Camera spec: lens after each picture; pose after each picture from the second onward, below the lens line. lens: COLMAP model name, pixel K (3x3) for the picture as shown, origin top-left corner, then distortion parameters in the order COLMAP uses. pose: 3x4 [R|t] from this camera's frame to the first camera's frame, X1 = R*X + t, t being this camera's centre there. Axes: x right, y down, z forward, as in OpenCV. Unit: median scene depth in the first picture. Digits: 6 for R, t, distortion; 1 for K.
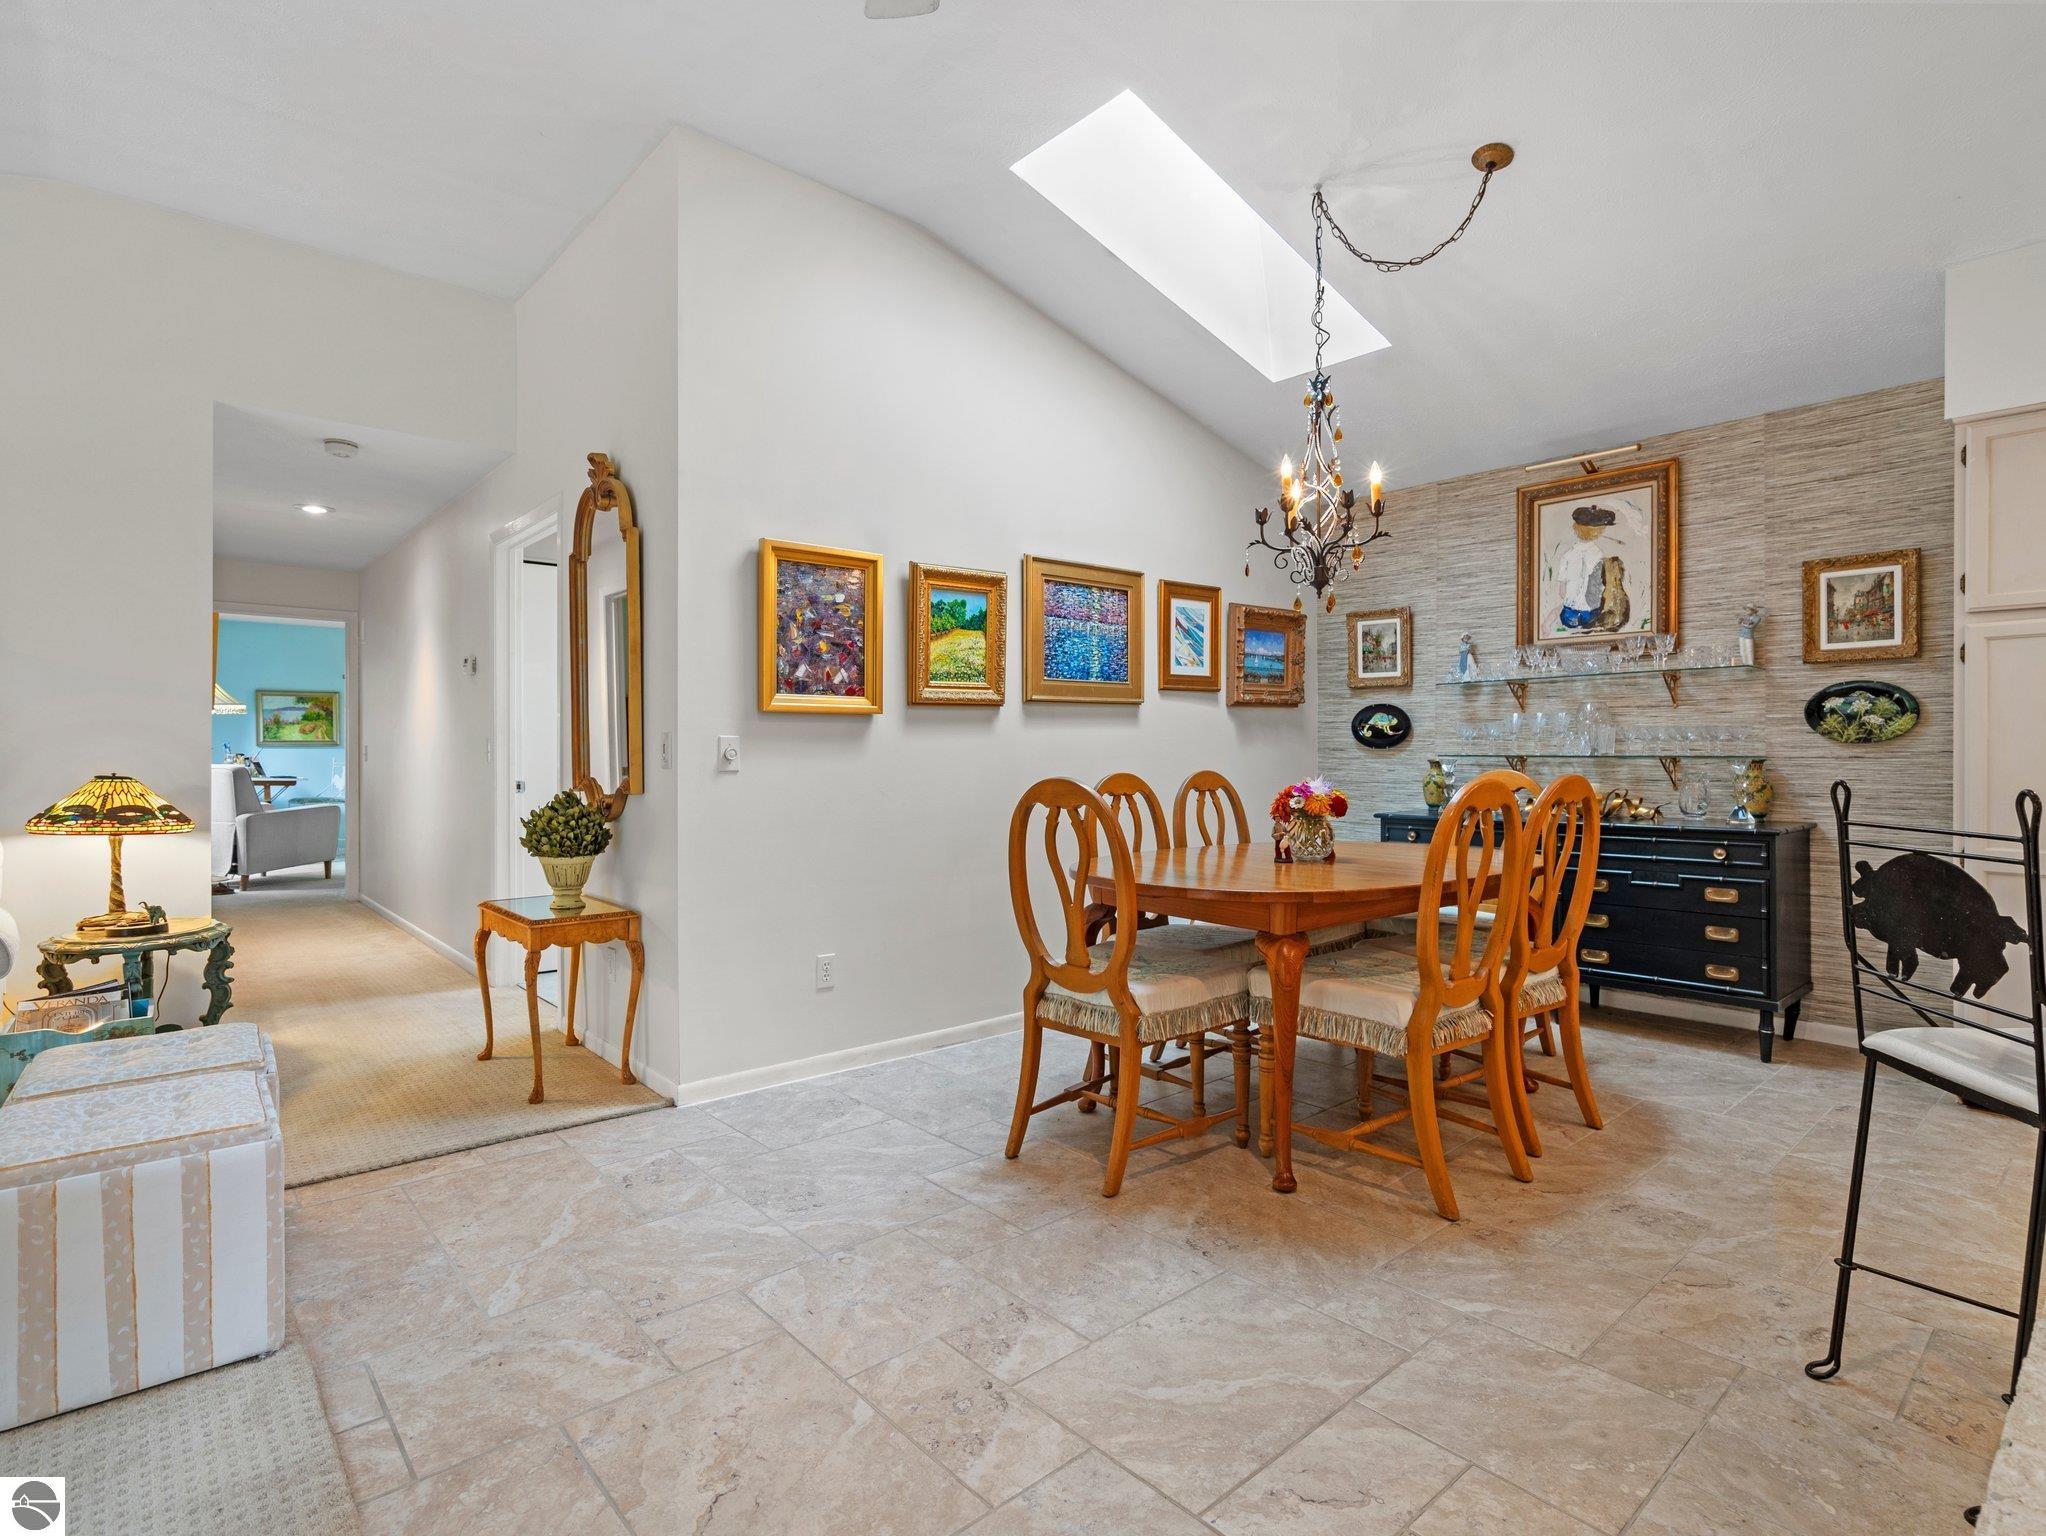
lens RADIAL K [[1051.1, 0, 1028.2], [0, 1051.1, 756.9], [0, 0, 1]] dist [-0.009023, 0.004615]
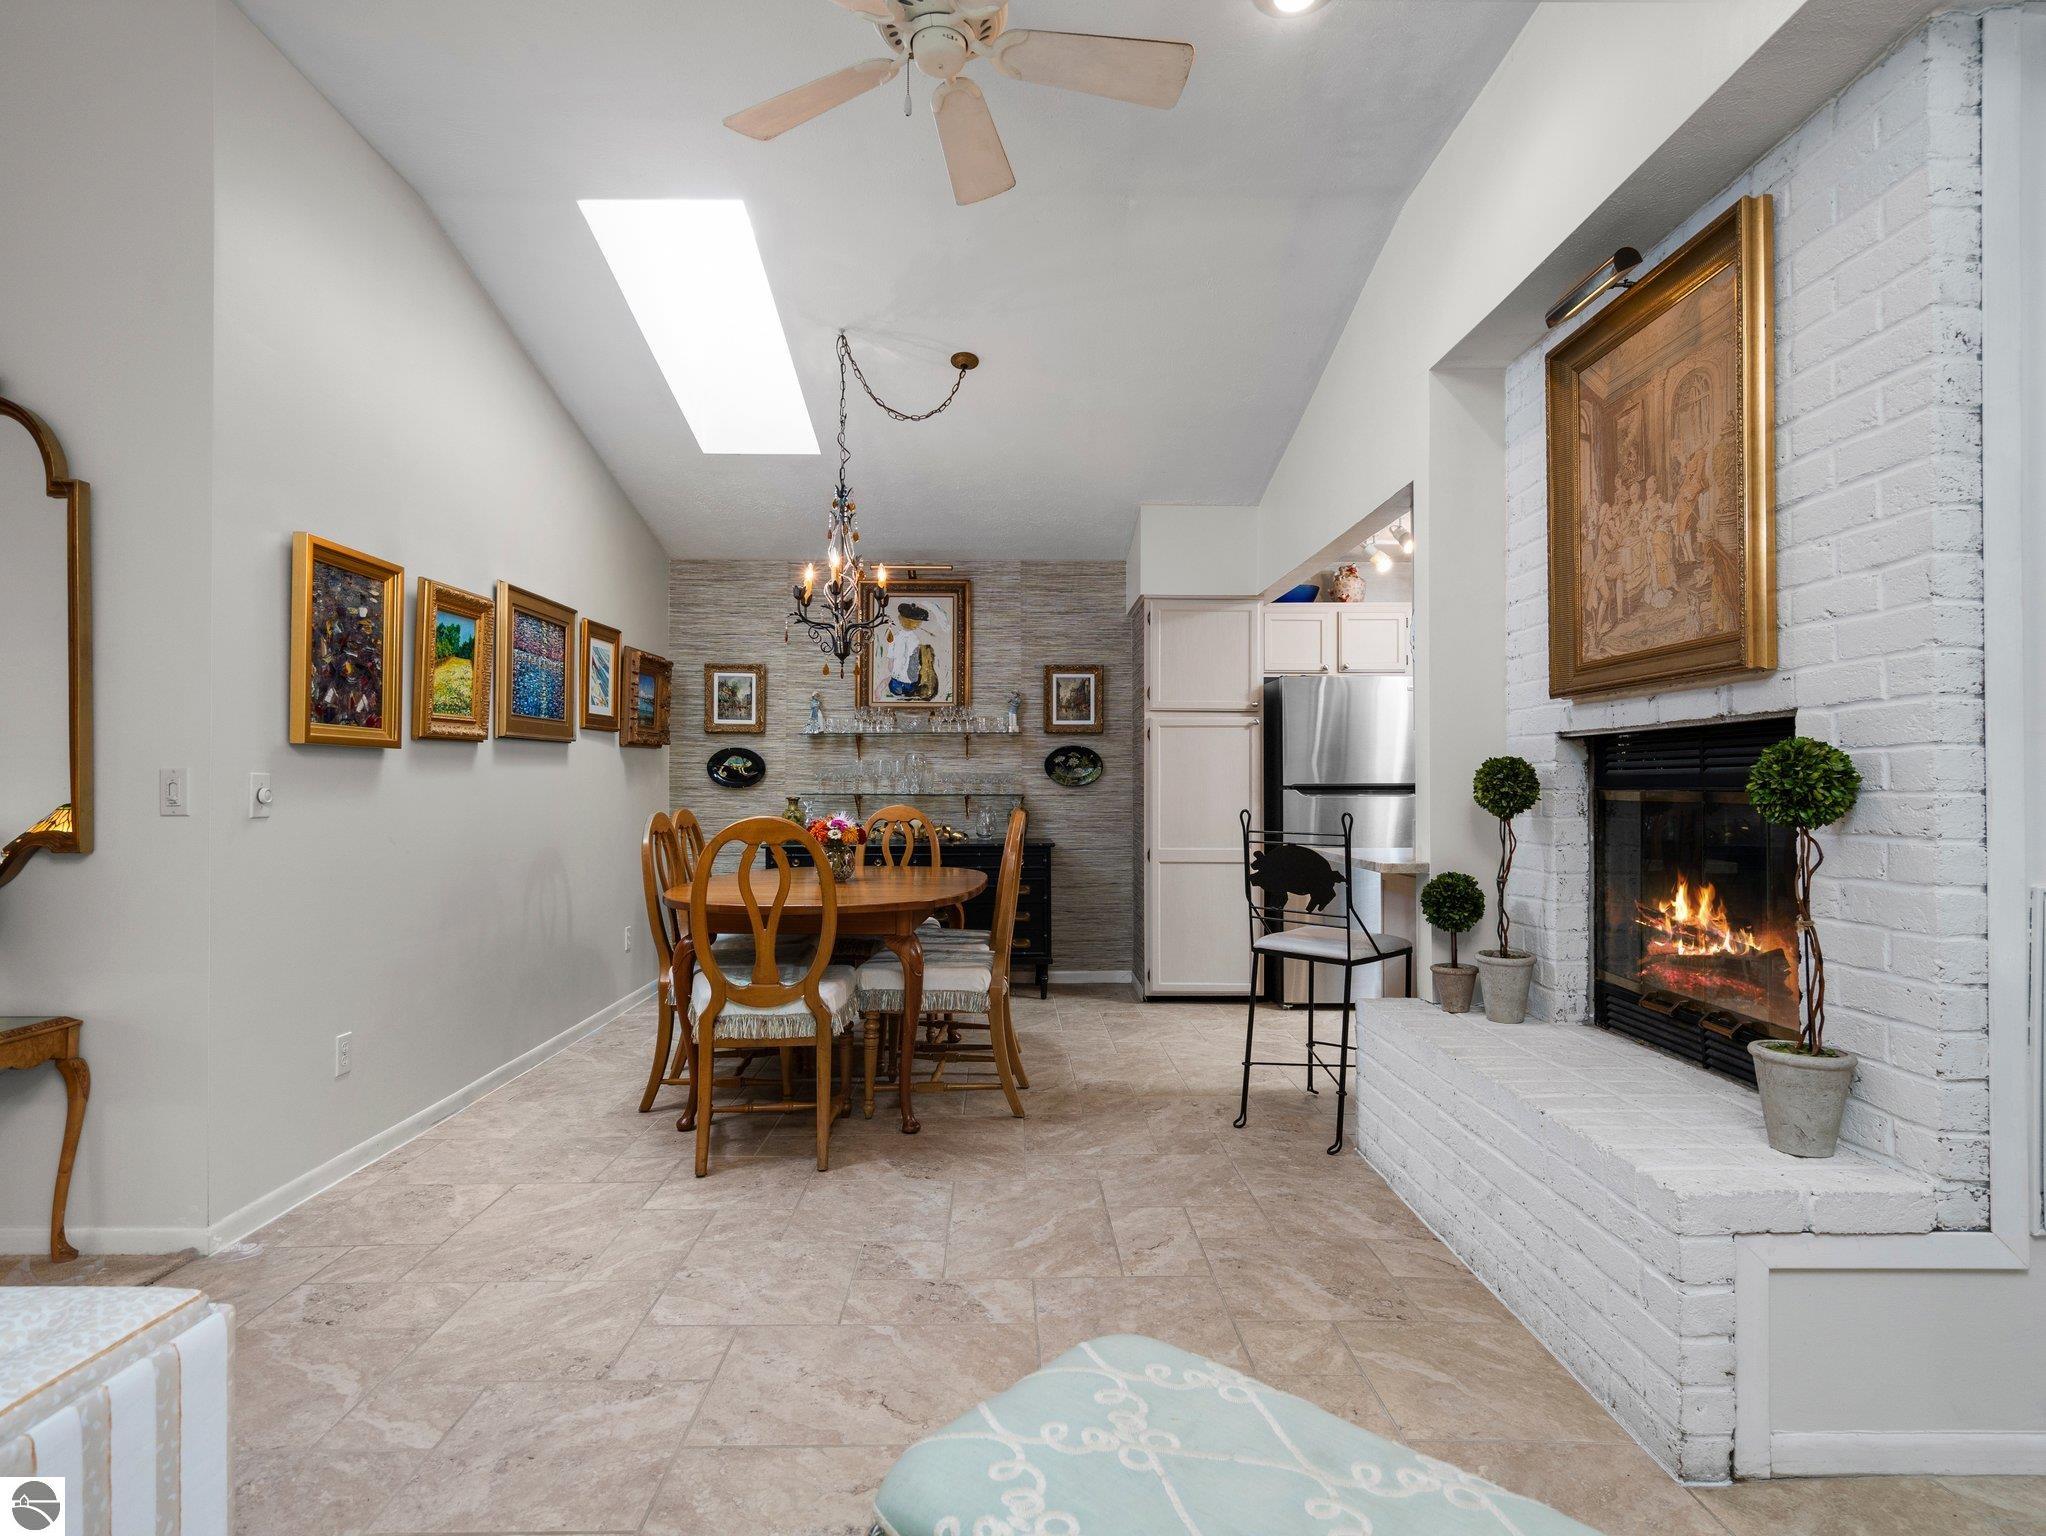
lens RADIAL K [[1051.1, 0, 1033.8], [0, 1051.1, 792.5], [0, 0, 1]] dist [-0.009023, 0.004615]
pose [[0.644042, -0.002553, 0.764986, -0.480748], [0.000499, 0.999996, 0.002918, -0.007064], [-0.764990, -0.001497, 0.644041, 0.033144]]
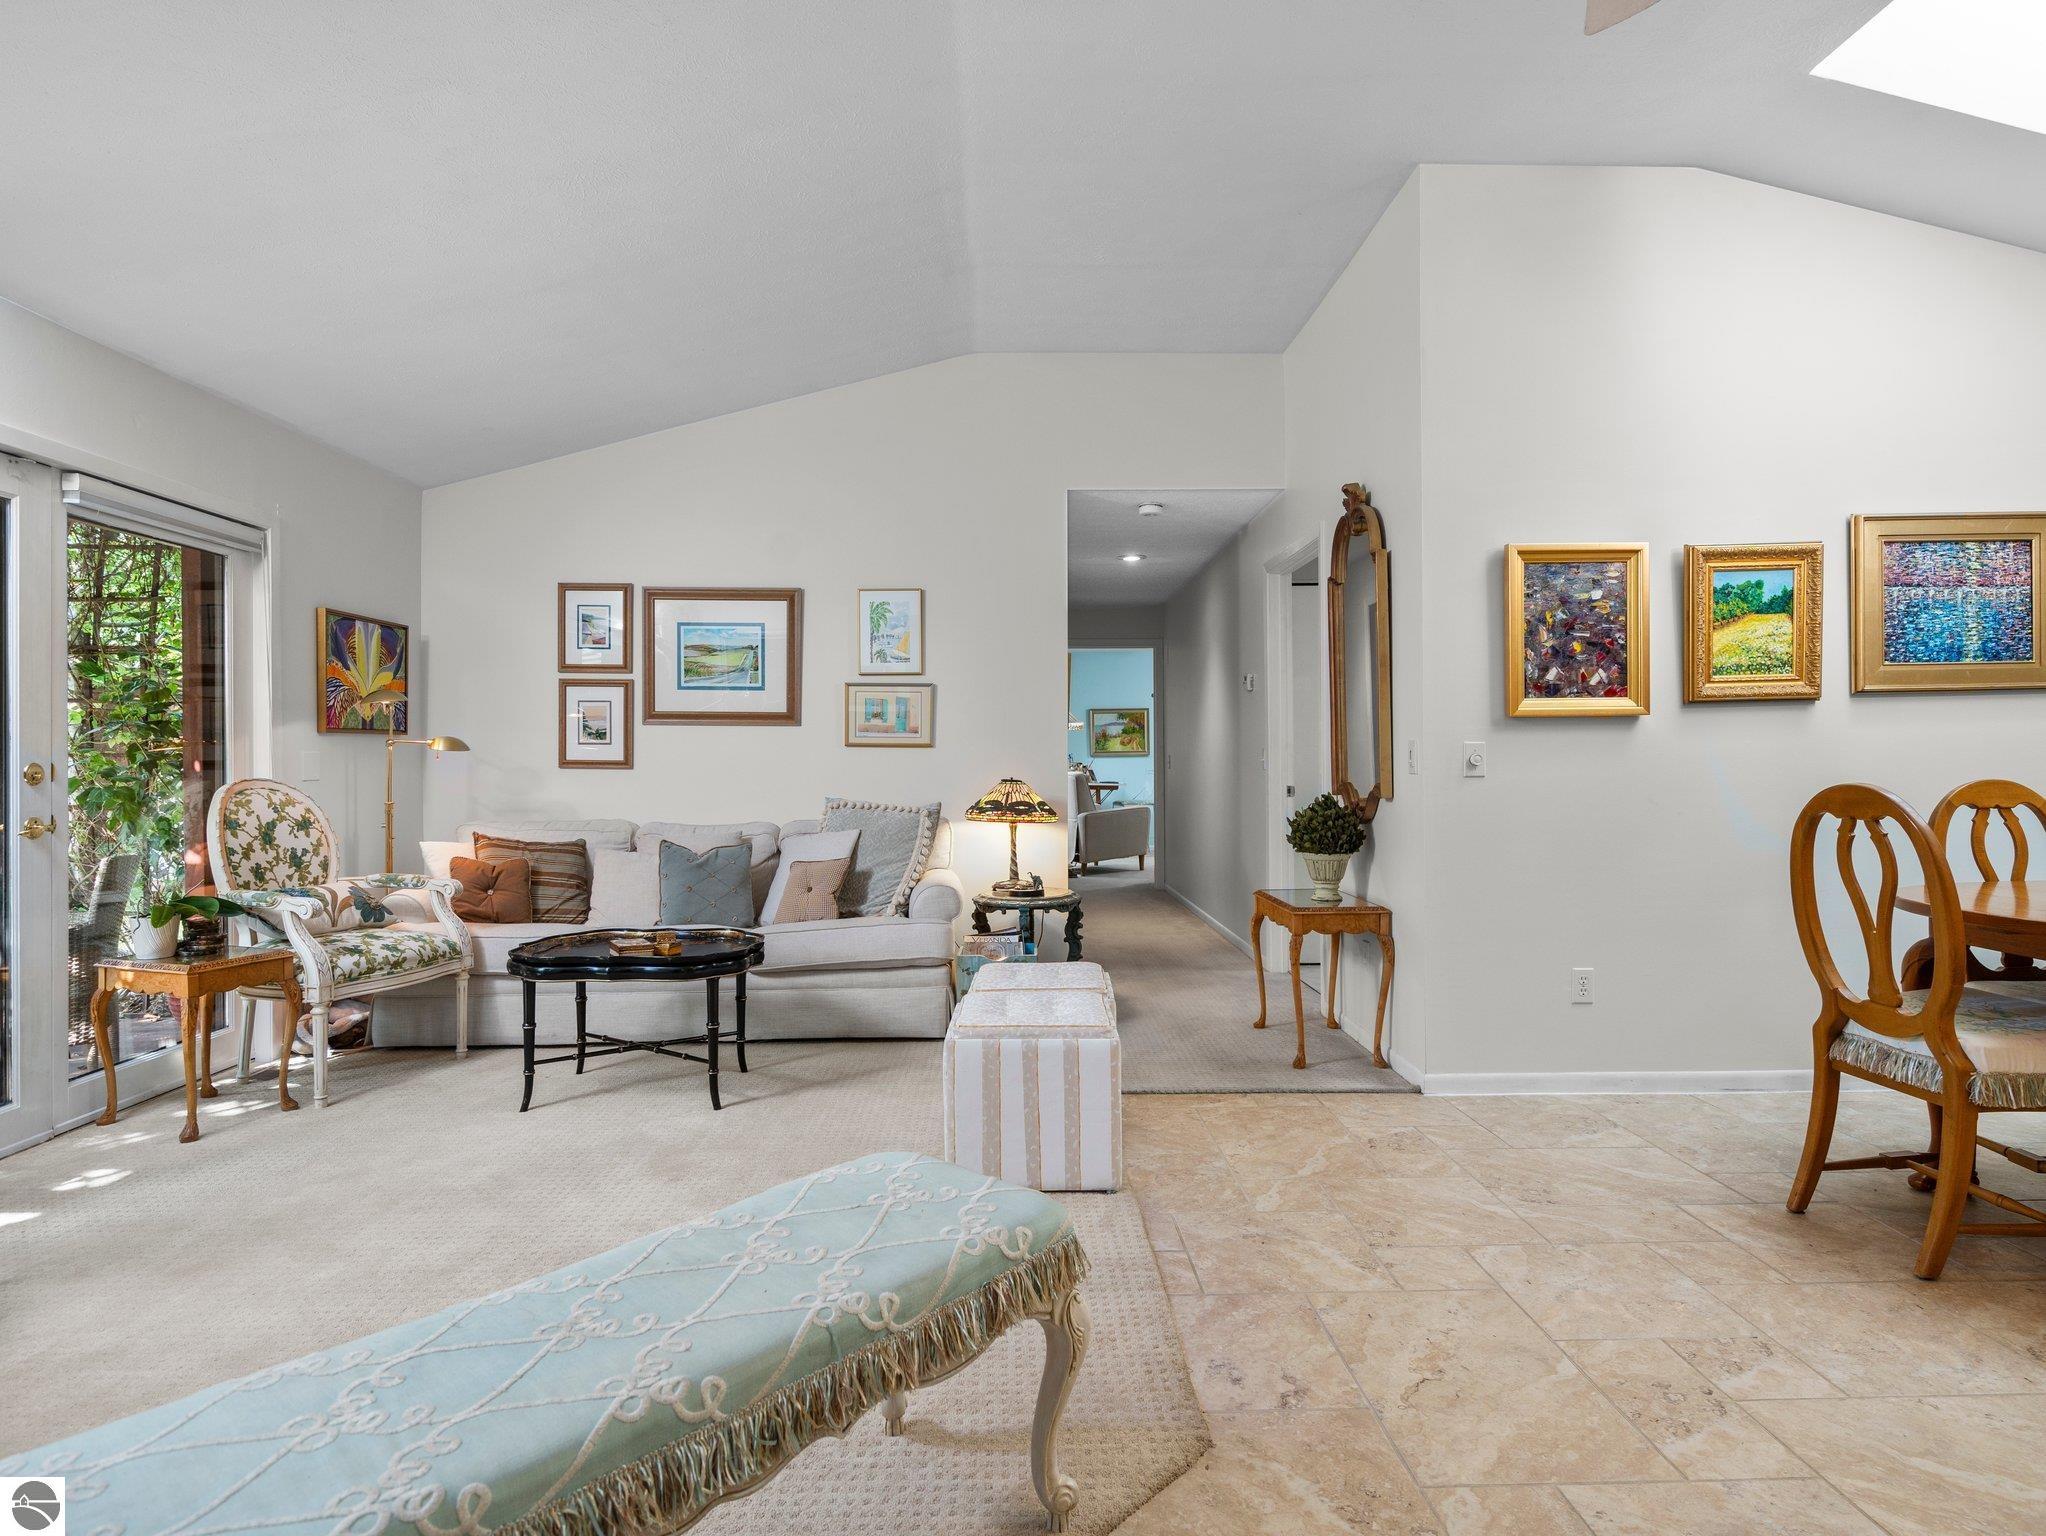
lens RADIAL K [[1139.6, 0, 1019.3], [0, 1139.6, 767.2], [0, 0, 1]] dist [0.013356, -0.001420]
pose [[0.768505, -0.003407, -0.639835, 0.080914], [0.005219, 0.999986, 0.000944, 0.000942], [0.639823, -0.004065, 0.768512, -0.129309]]
